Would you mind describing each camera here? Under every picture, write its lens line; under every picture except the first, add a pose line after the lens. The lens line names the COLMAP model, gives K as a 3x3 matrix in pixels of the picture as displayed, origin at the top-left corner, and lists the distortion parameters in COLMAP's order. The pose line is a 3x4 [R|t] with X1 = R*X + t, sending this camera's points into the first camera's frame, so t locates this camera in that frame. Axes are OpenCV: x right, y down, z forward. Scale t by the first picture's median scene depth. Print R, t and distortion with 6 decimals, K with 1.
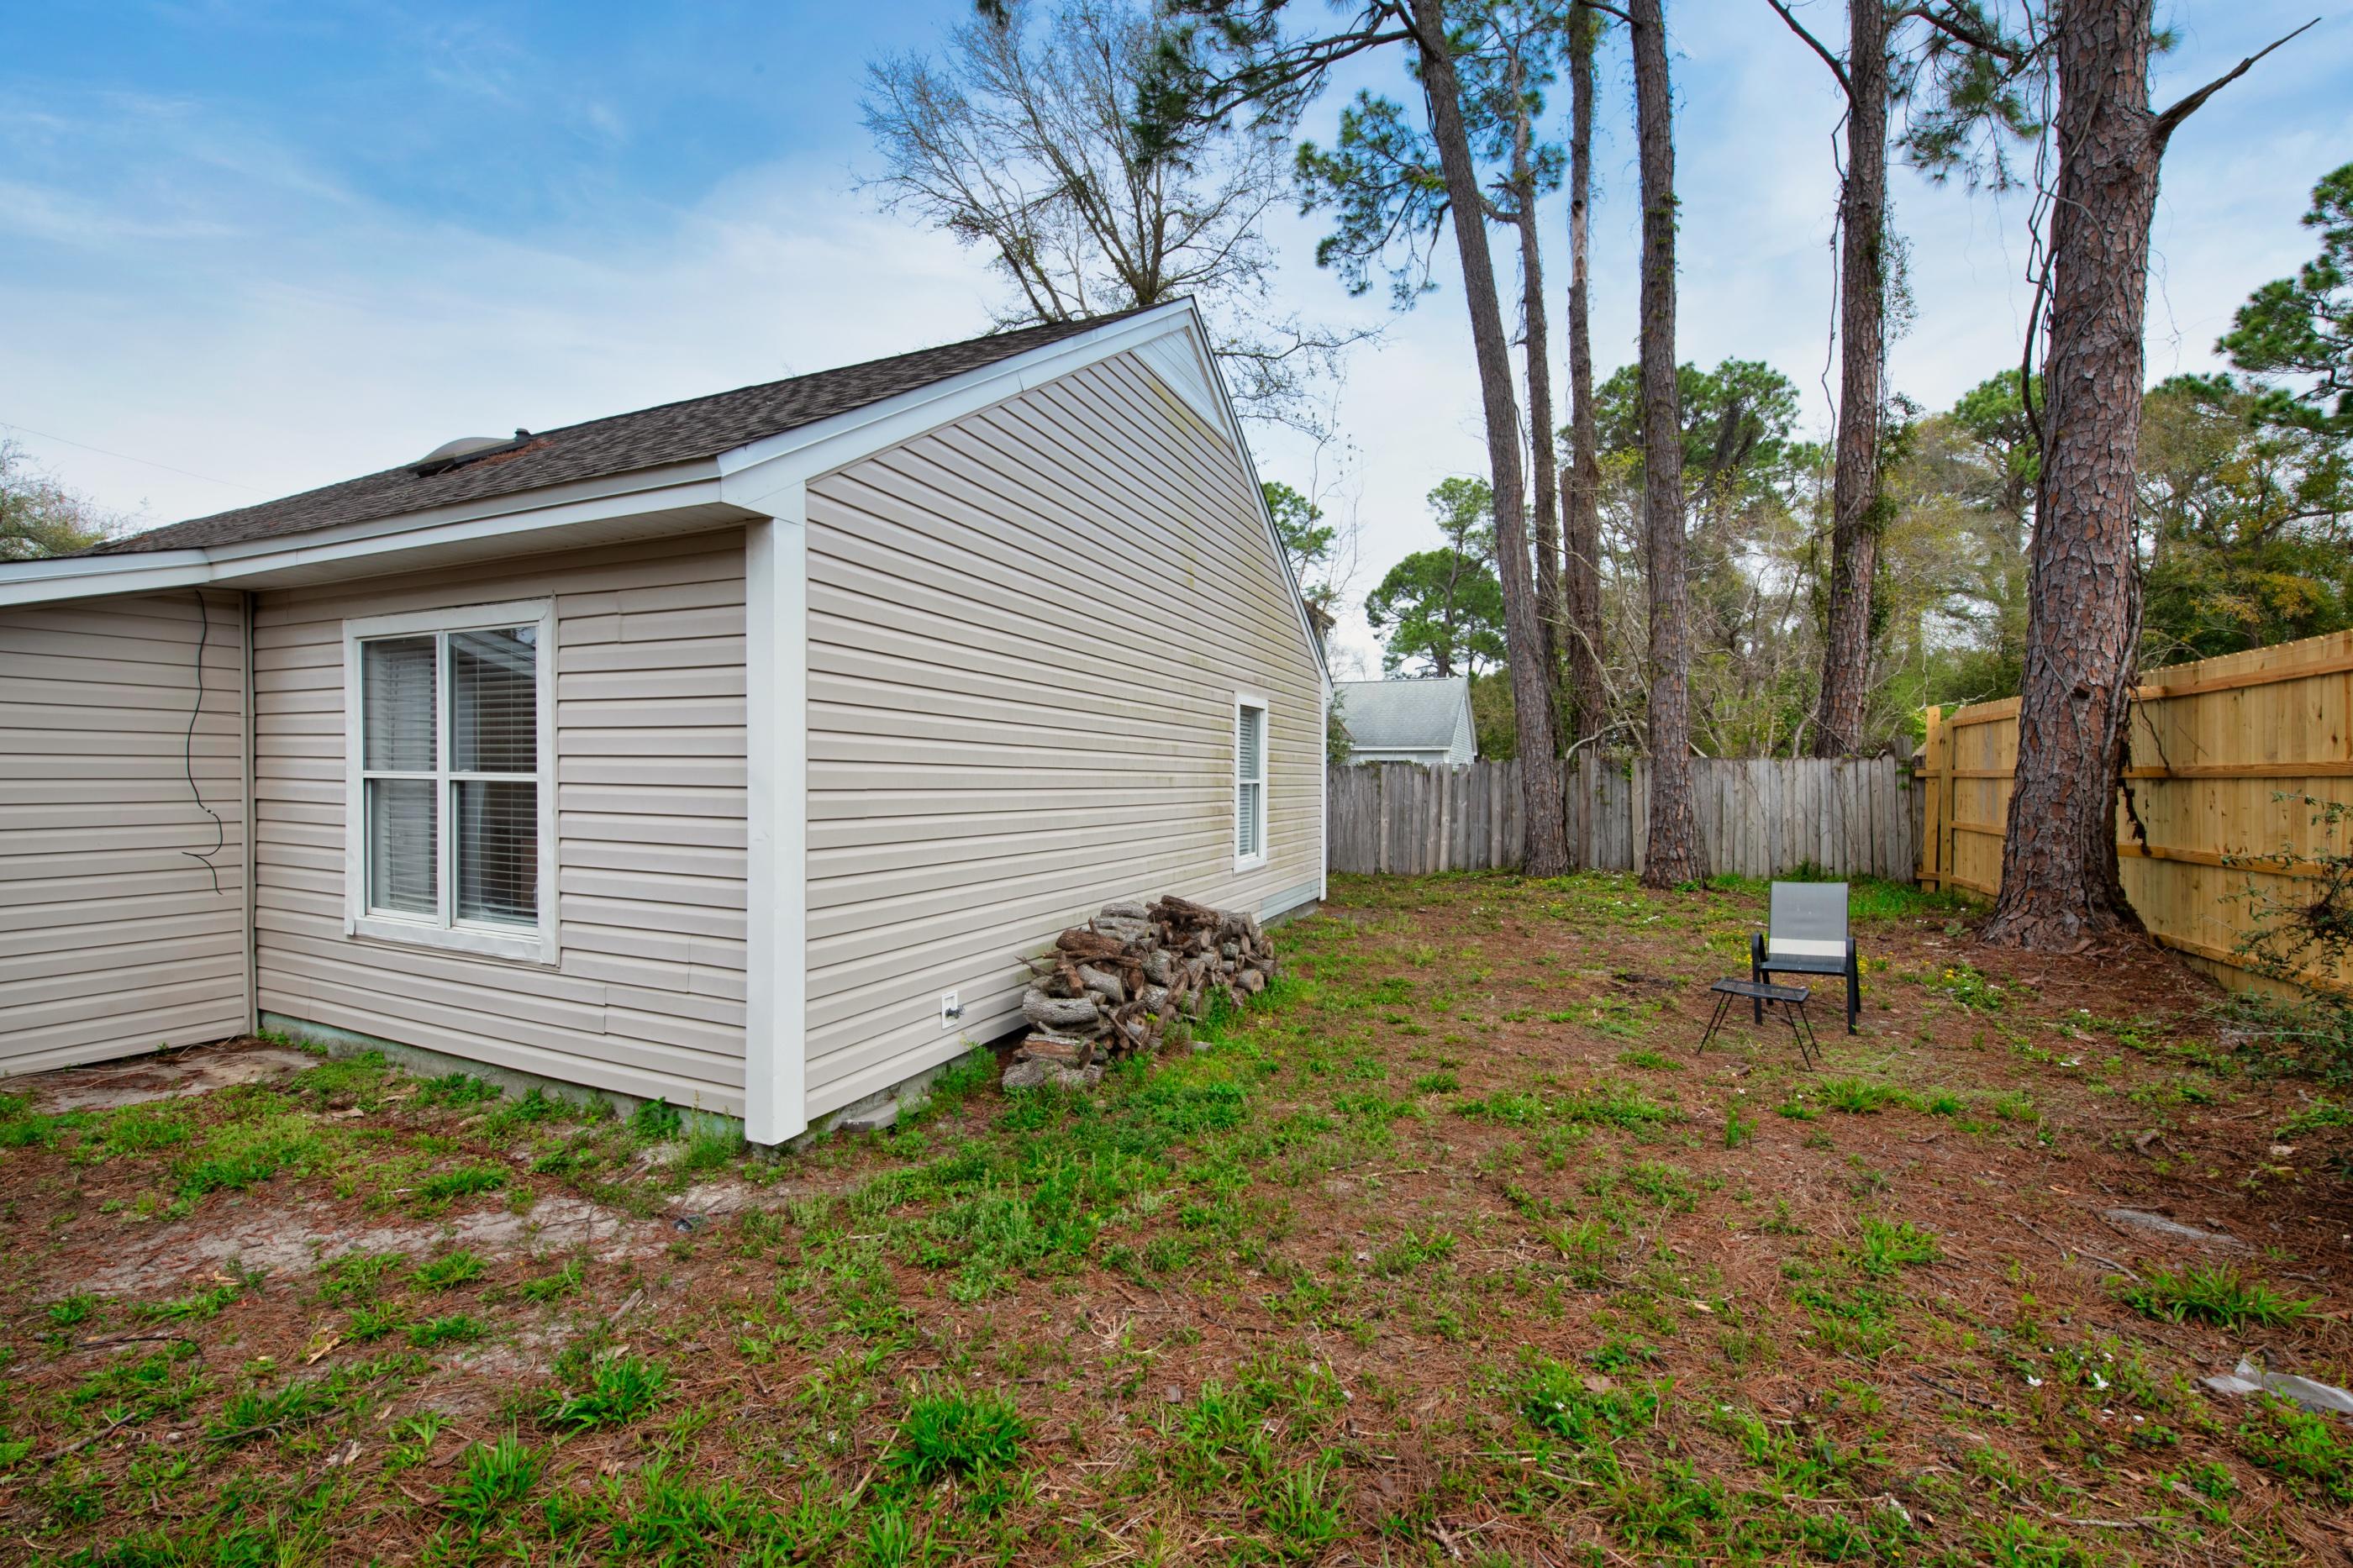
lens RADIAL K [[957.1, 0, 1147.7], [0, 957.1, 771.3], [0, 0, 1]] dist [-0.005135, -0.000675]
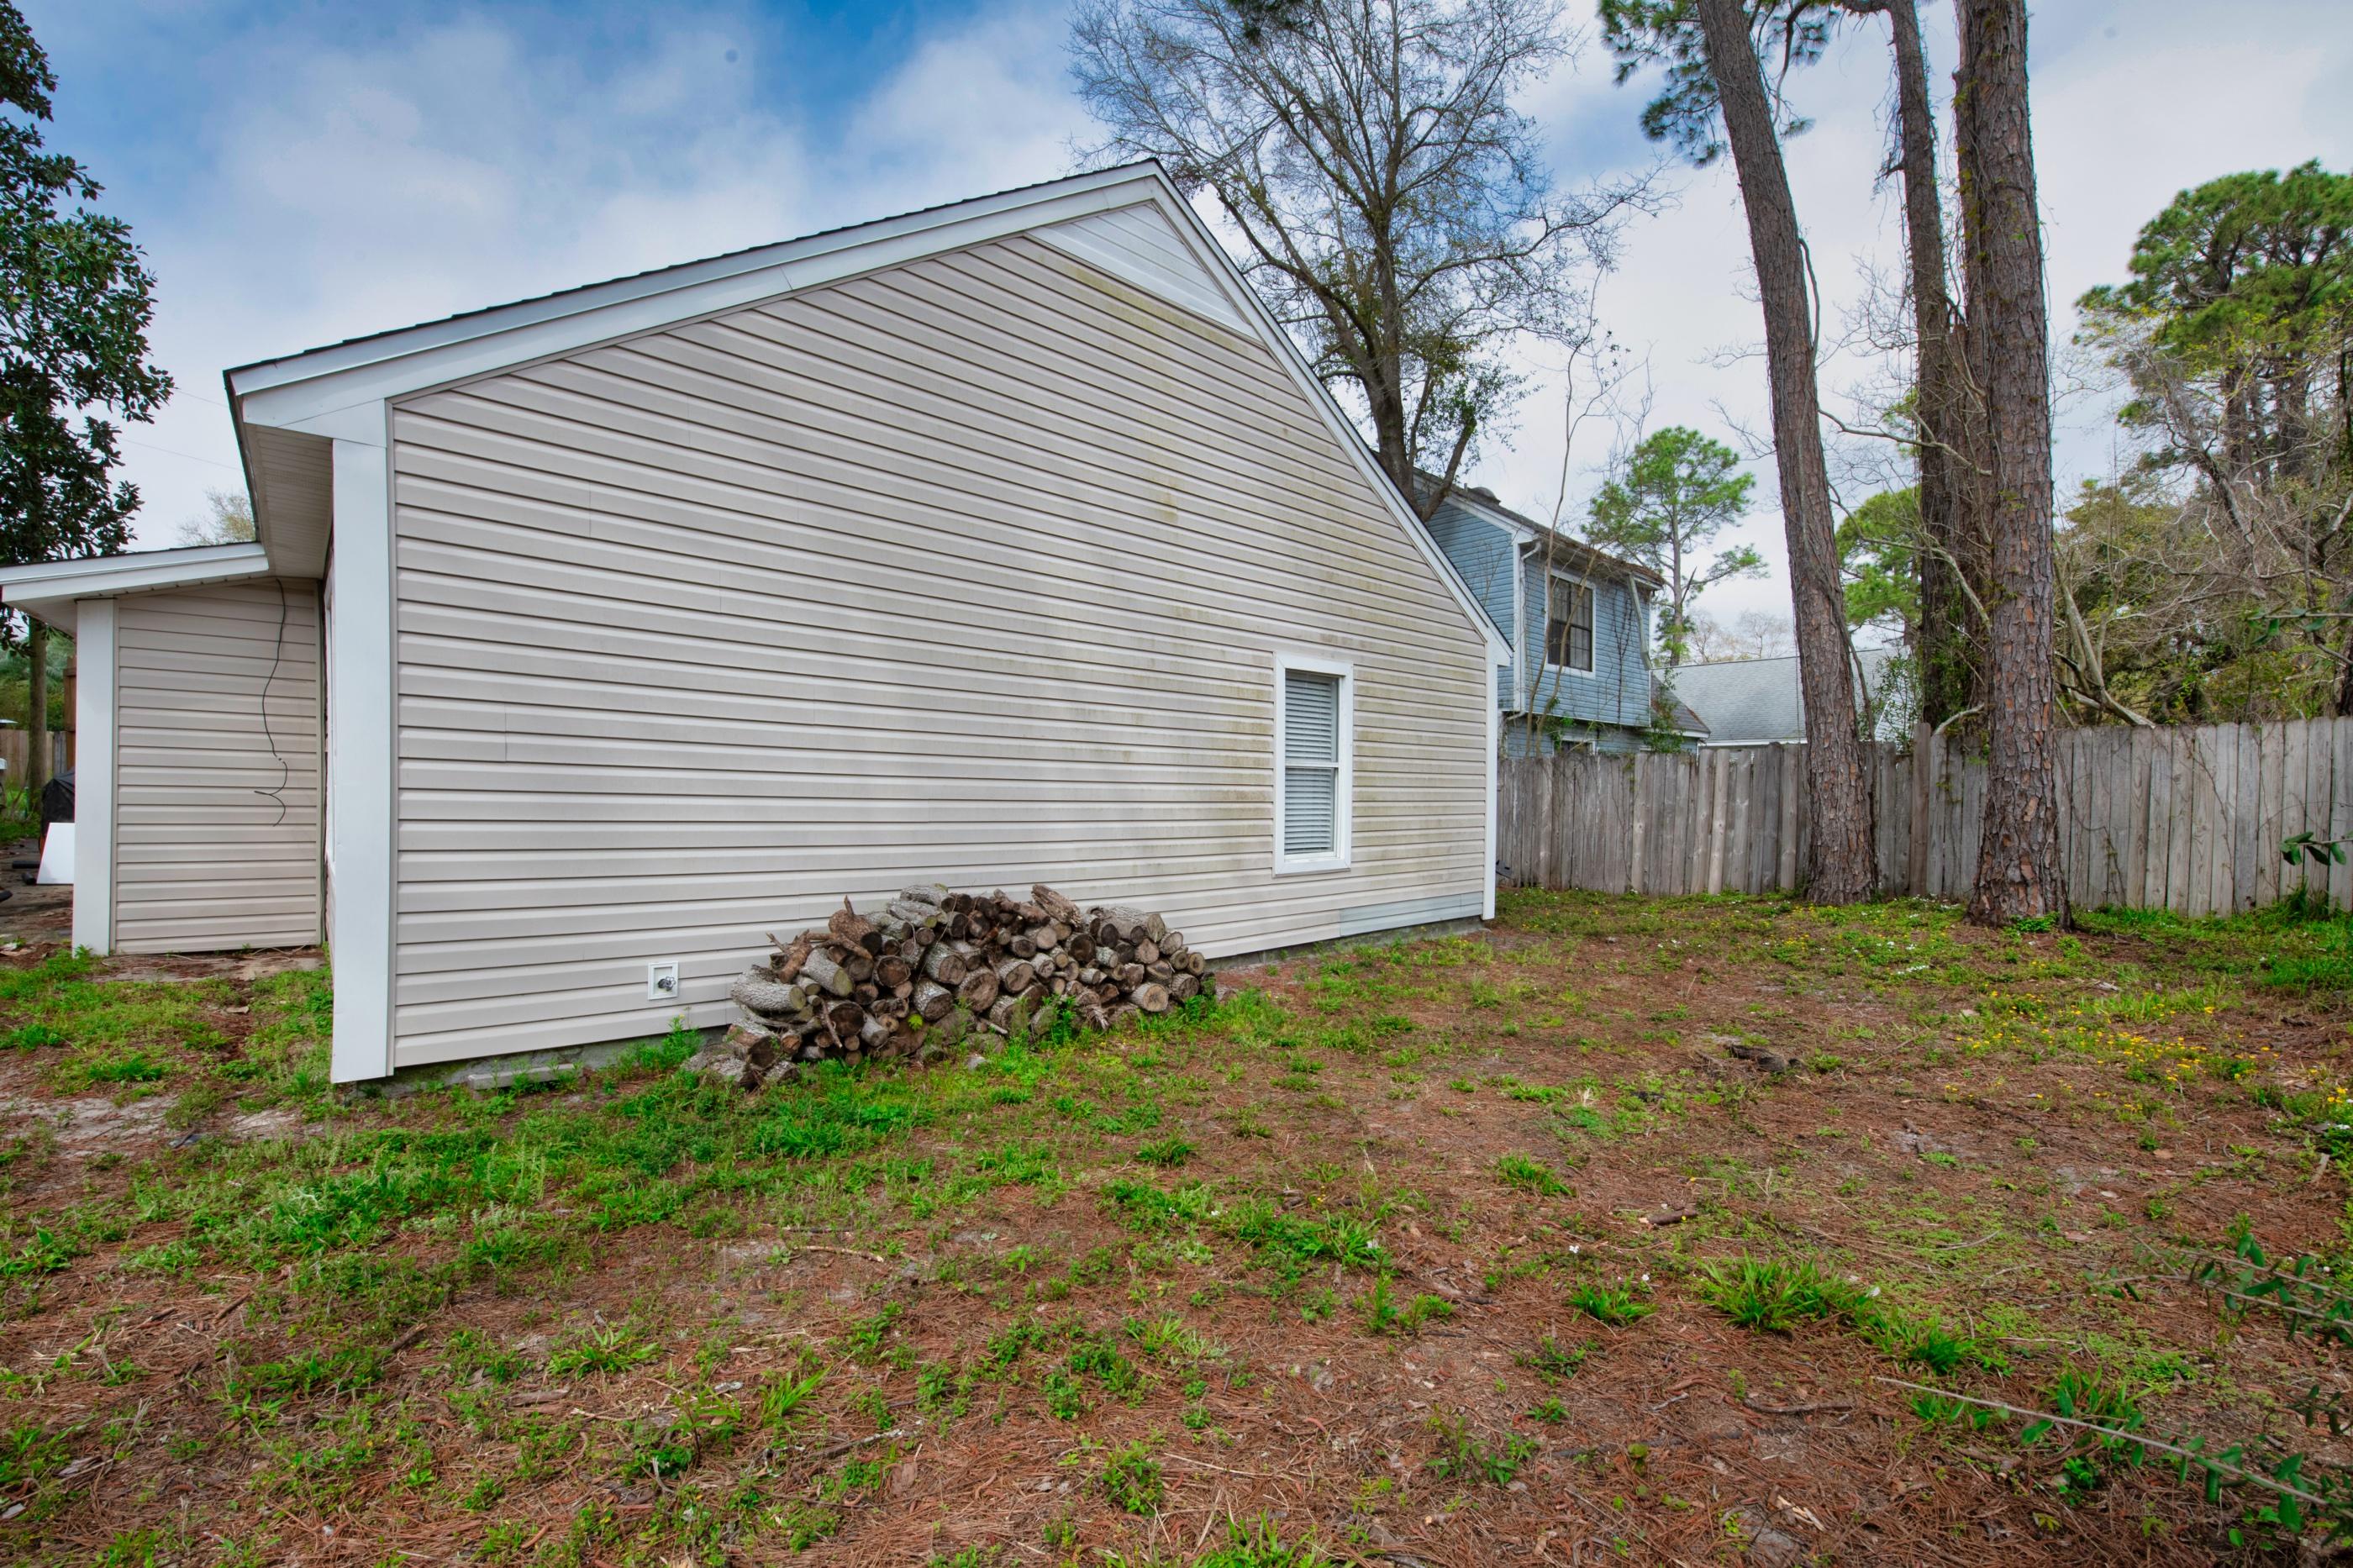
lens RADIAL K [[991.5, 0, 1176.5], [0, 991.5, 784.0], [0, 0, 1]] dist [-0.002438, -0.000426]
pose [[0.915863, 0.003063, -0.401480, 0.235430], [-0.004194, 0.999989, -0.001937, 0.022500], [0.401470, 0.003458, 0.915866, 0.132323]]
